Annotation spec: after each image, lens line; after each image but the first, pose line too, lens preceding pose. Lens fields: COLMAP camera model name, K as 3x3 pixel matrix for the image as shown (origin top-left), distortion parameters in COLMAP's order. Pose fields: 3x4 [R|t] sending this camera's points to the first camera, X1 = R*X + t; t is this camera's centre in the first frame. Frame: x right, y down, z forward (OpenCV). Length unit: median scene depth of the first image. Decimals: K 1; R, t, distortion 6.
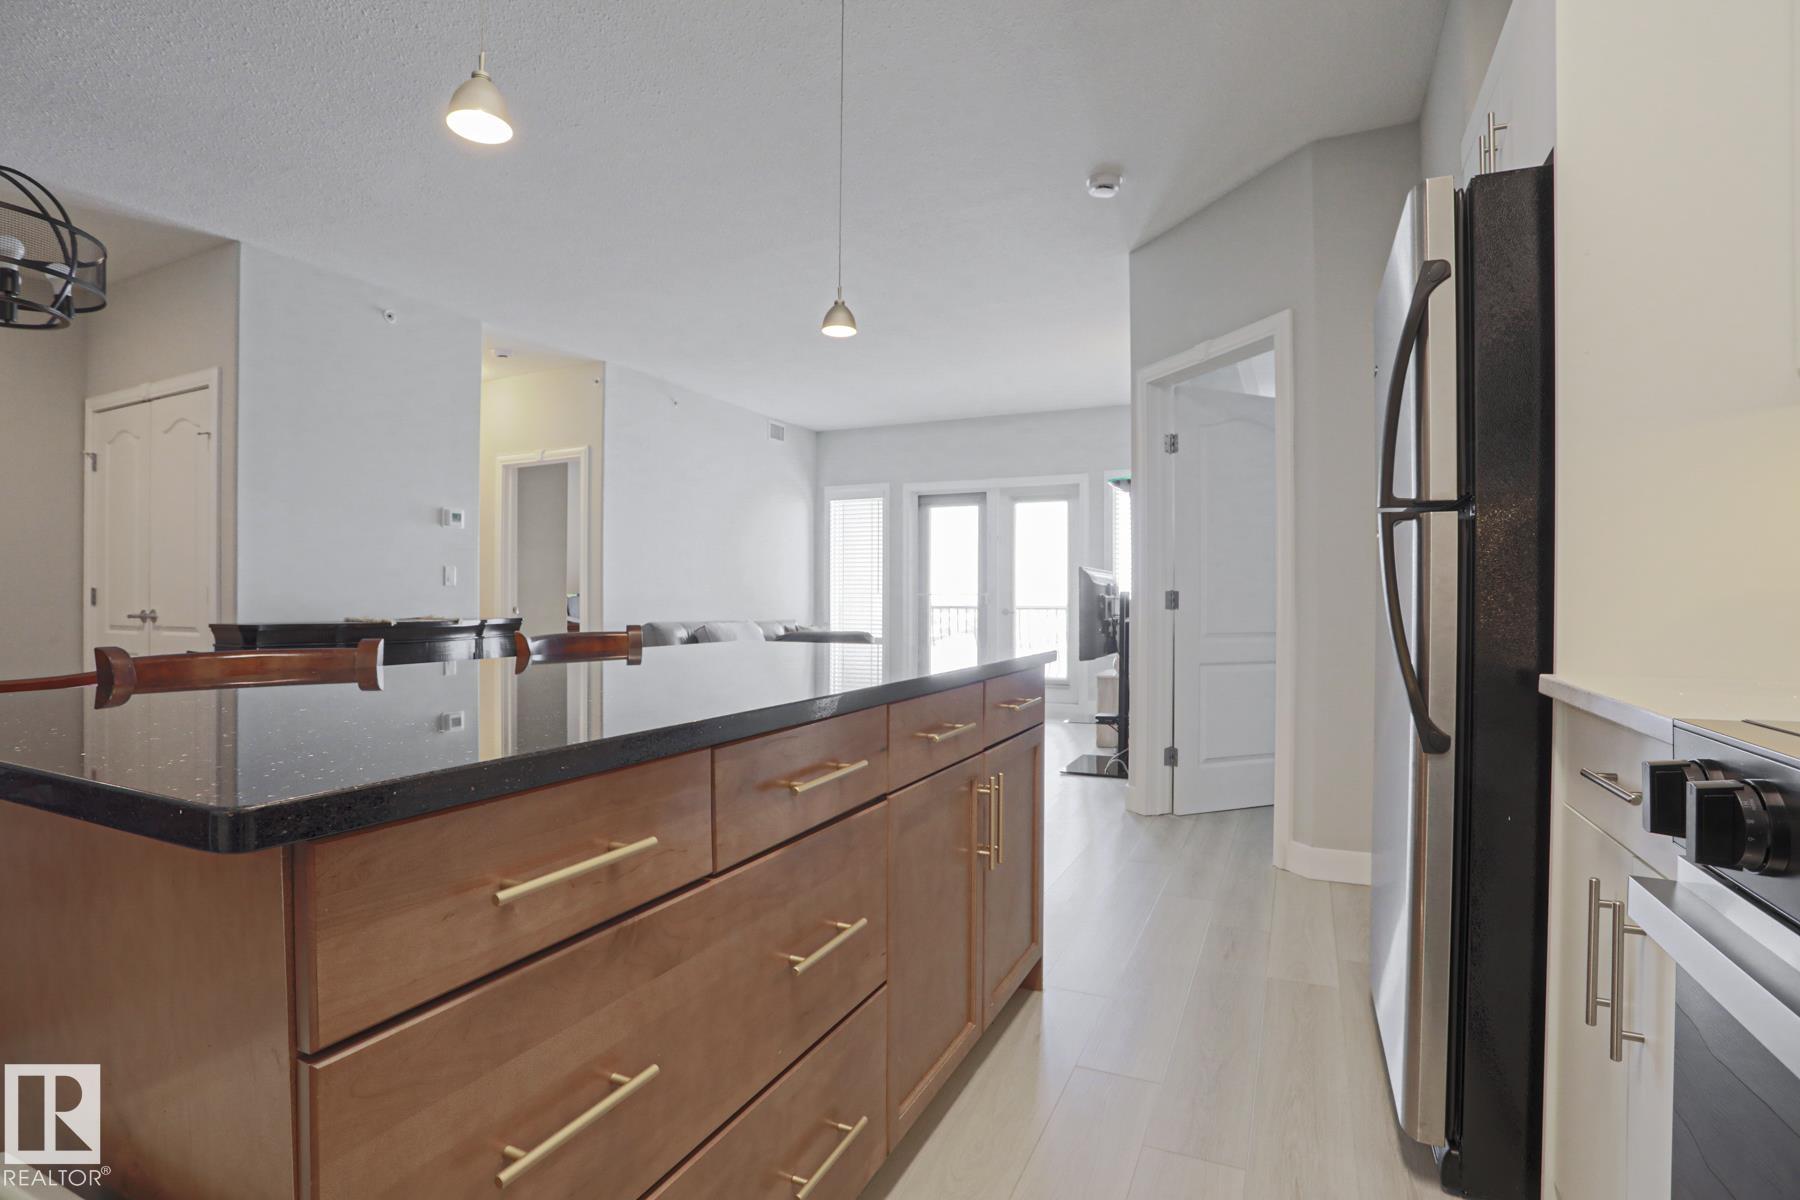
lens RADIAL K [[860.3, 0, 899.1], [0, 860.3, 595.5], [0, 0, 1]] dist [-0.040898, 0.006975]
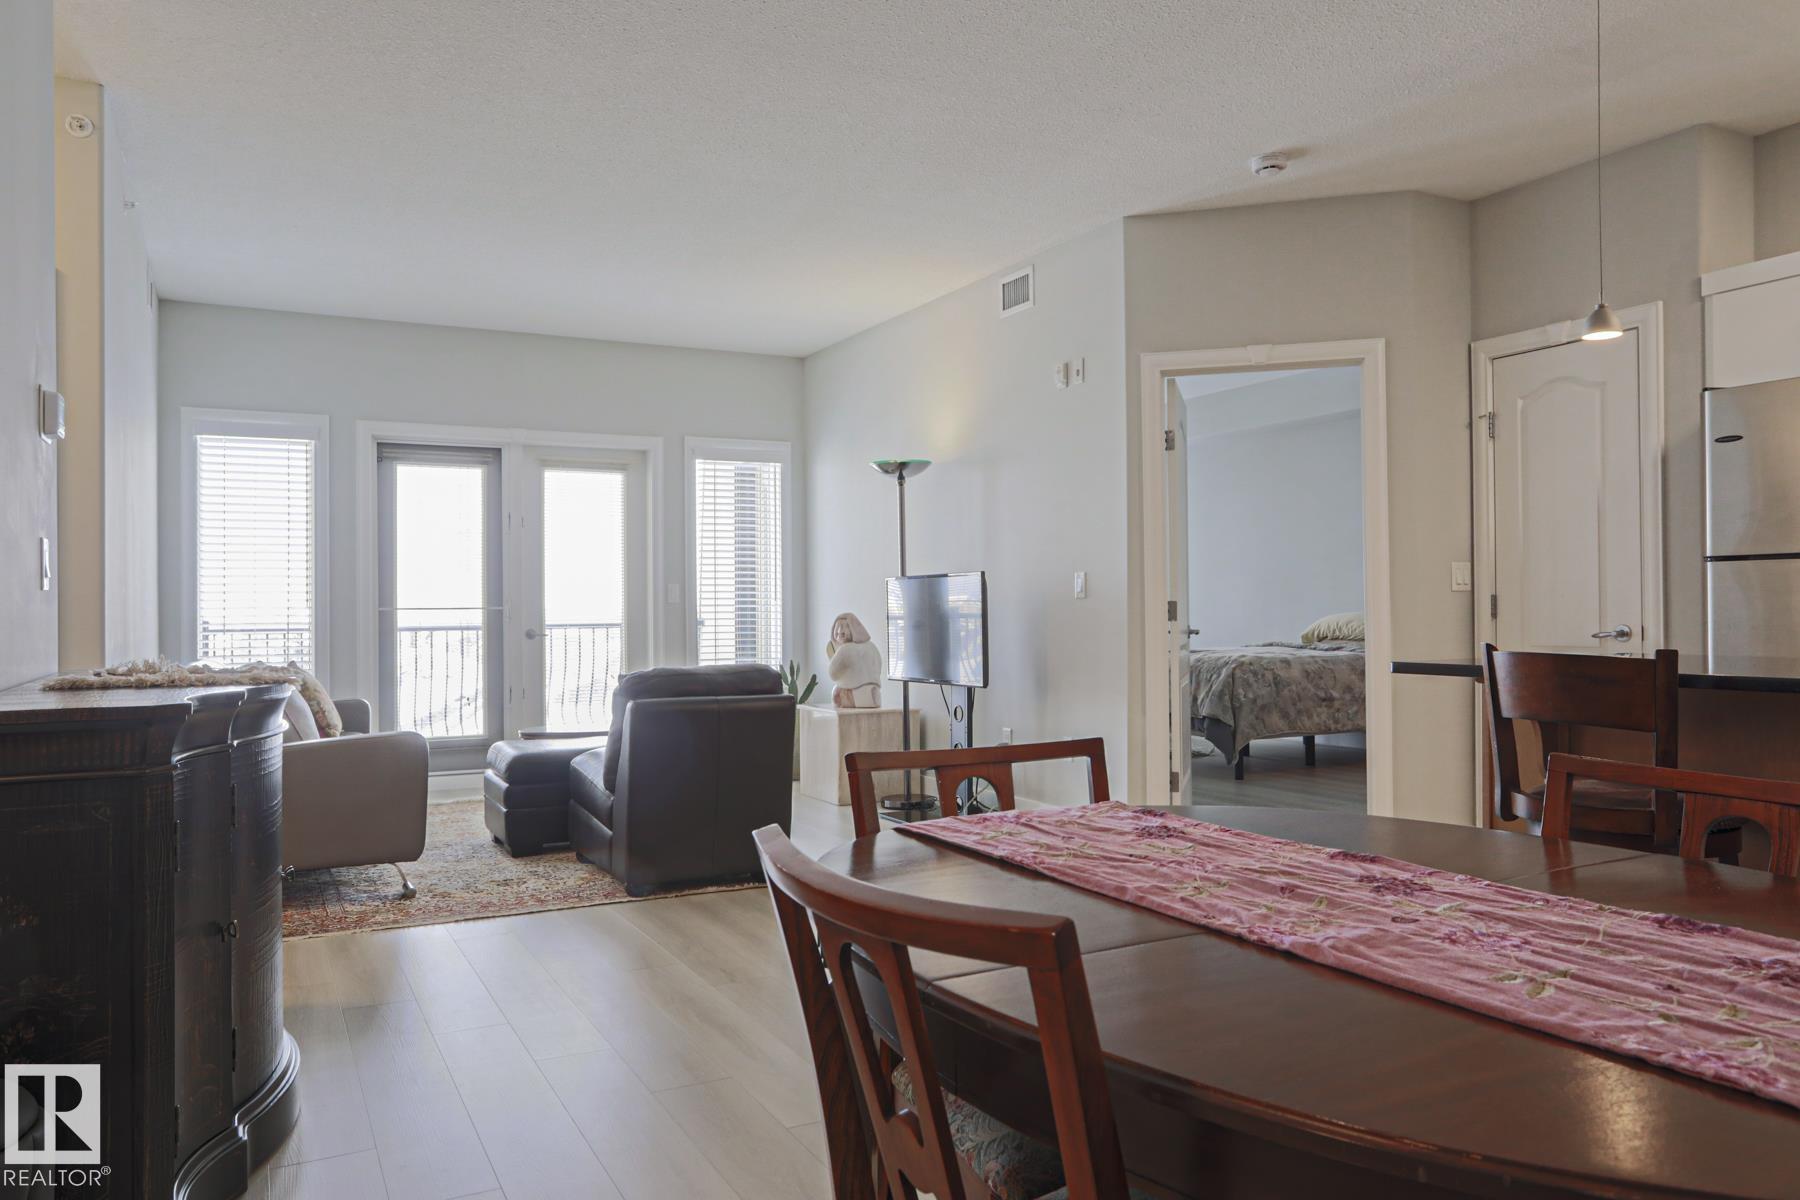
lens RADIAL K [[1280.0, 0, 941.0], [0, 1280.0, 633.2], [0, 0, 1]] dist [0.029097, -0.001621]
pose [[0.706836, -0.010175, 0.707304, -0.350400], [-0.001571, 0.999872, 0.015953, 0.002647], [-0.707376, -0.012388, 0.706729, 0.080830]]
